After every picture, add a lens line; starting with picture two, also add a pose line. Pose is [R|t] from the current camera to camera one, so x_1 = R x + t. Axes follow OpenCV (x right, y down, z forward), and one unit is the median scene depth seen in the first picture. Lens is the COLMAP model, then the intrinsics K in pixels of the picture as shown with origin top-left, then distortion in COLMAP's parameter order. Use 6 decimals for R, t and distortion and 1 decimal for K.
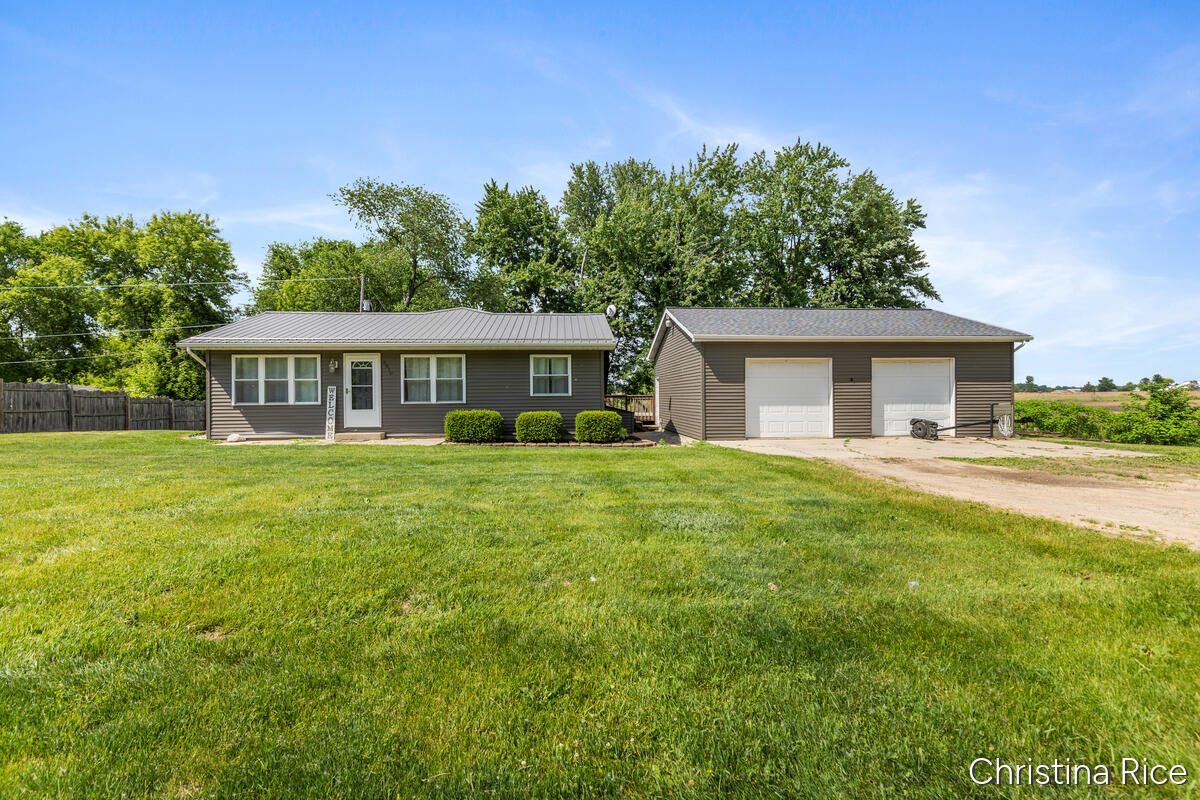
lens RADIAL K [[549.1, 0, 600.2], [0, 549.1, 397.9], [0, 0, 1]] dist [-0.003457, -0.000135]
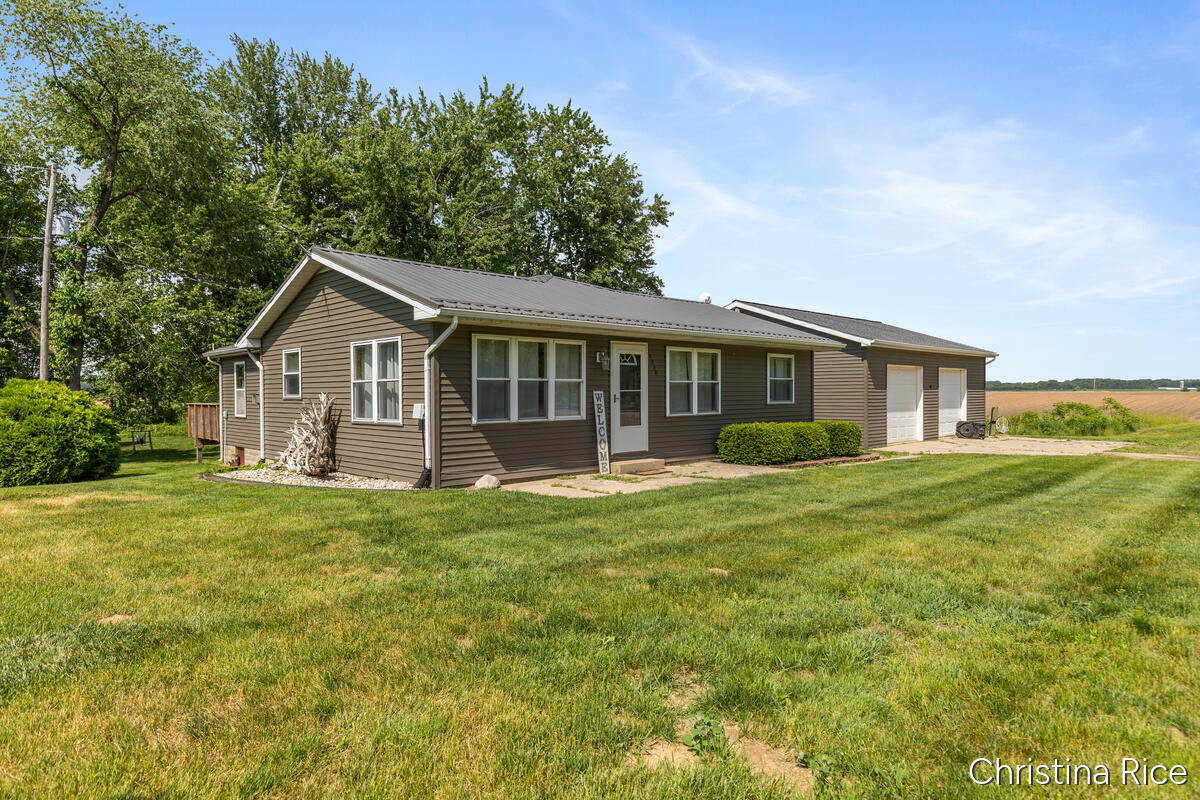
lens RADIAL K [[720.6, 0, 600.1], [0, 720.6, 399.6], [0, 0, 1]] dist [0.000274, 0.000037]
pose [[0.759844, -0.002884, 0.650098, -1.028103], [0.004820, 0.999988, -0.001197, -0.009786], [-0.650087, 0.004043, 0.759849, 0.354849]]
